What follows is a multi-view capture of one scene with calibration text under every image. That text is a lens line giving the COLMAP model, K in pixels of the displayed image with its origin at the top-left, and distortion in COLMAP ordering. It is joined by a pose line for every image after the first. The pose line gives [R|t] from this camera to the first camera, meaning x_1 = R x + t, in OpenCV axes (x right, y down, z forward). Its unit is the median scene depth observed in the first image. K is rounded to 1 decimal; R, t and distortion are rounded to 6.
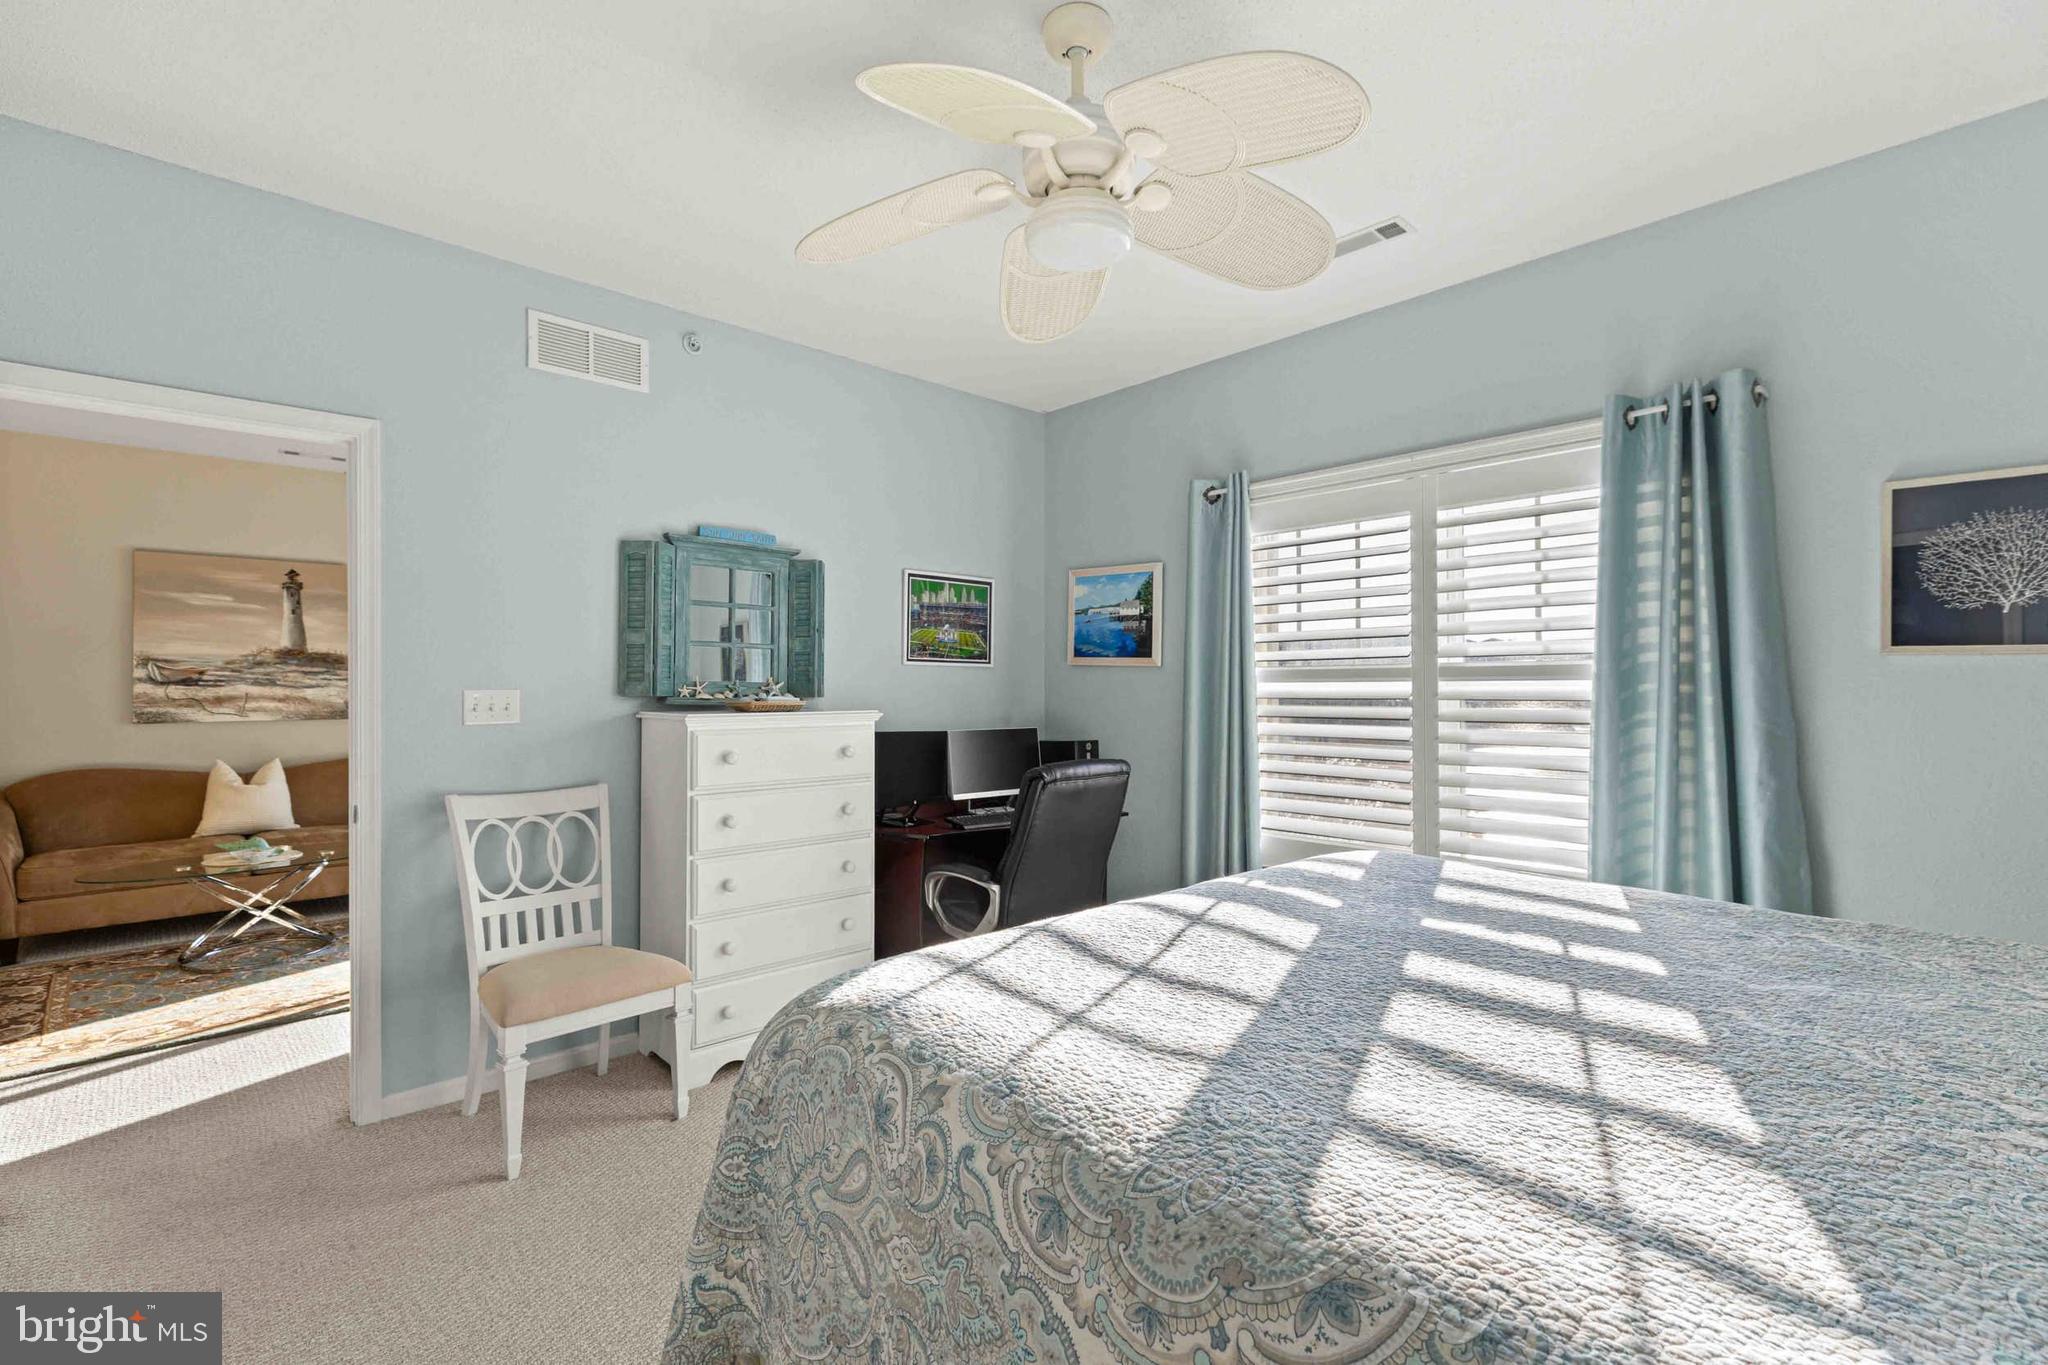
lens RADIAL K [[924.0, 0, 1027.1], [0, 924.0, 688.8], [0, 0, 1]] dist [0.004299, 0.000601]
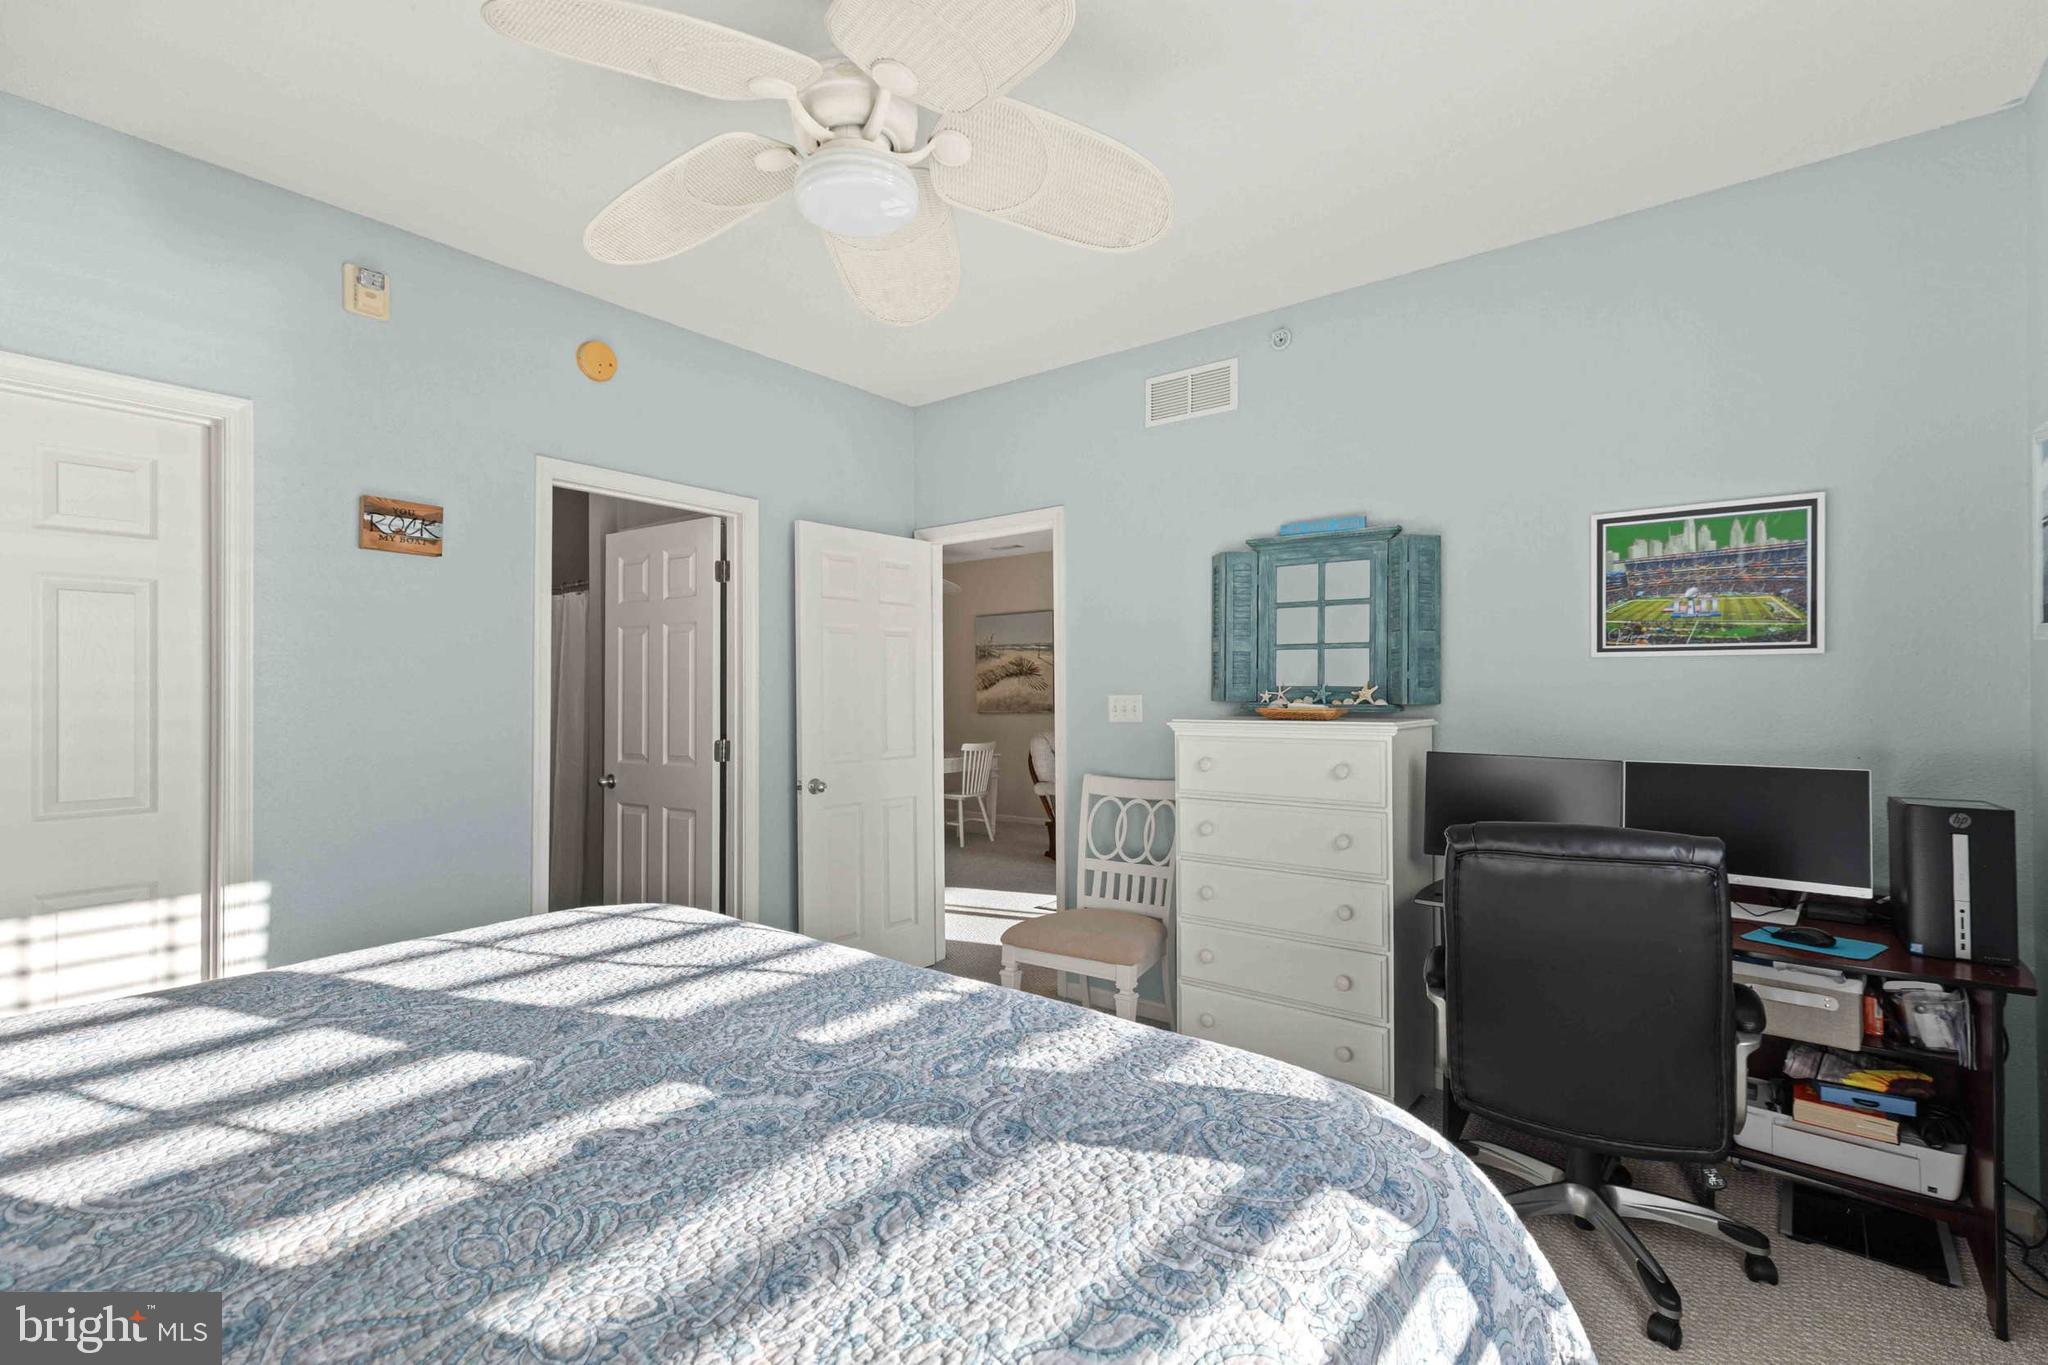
lens RADIAL K [[924.0, 0, 1027.3], [0, 924.0, 691.1], [0, 0, 1]] dist [0.004299, 0.000601]
pose [[0.142911, 0.001240, -0.989735, 0.514451], [0.003902, 0.999991, 0.001816, -0.005253], [0.989728, -0.004121, 0.142905, 0.546375]]
